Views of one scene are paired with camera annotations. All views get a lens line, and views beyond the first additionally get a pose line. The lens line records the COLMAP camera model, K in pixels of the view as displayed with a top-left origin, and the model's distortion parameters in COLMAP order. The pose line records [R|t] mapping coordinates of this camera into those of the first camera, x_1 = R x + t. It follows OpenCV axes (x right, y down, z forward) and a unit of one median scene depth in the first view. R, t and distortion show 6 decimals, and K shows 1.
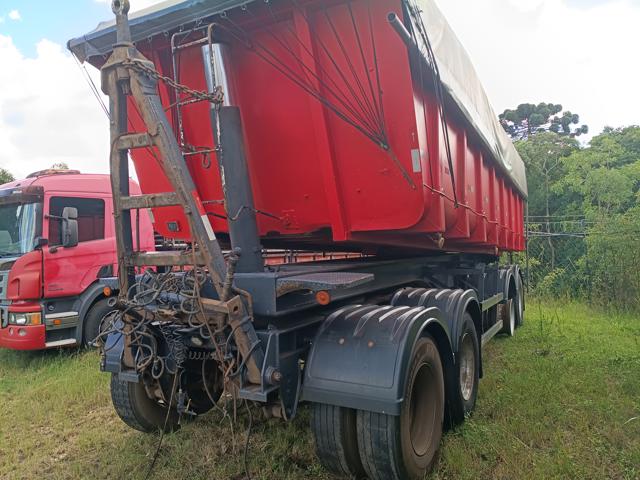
lens RADIAL K [[475.6, 0, 319.2], [0, 475.6, 238.4], [0, 0, 1]] dist [-0.014071, -0.006722]
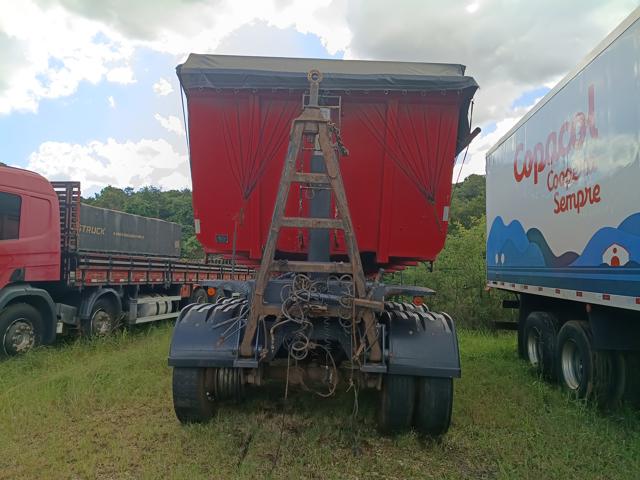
lens RADIAL K [[475.6, 0, 321.9], [0, 475.6, 242.5], [0, 0, 1]] dist [-0.014071, -0.006722]
pose [[0.896270, 0.089960, 0.434290, -0.815822], [-0.072017, 0.995737, -0.057633, 0.043637], [-0.437623, 0.020378, 0.898927, -0.183763]]
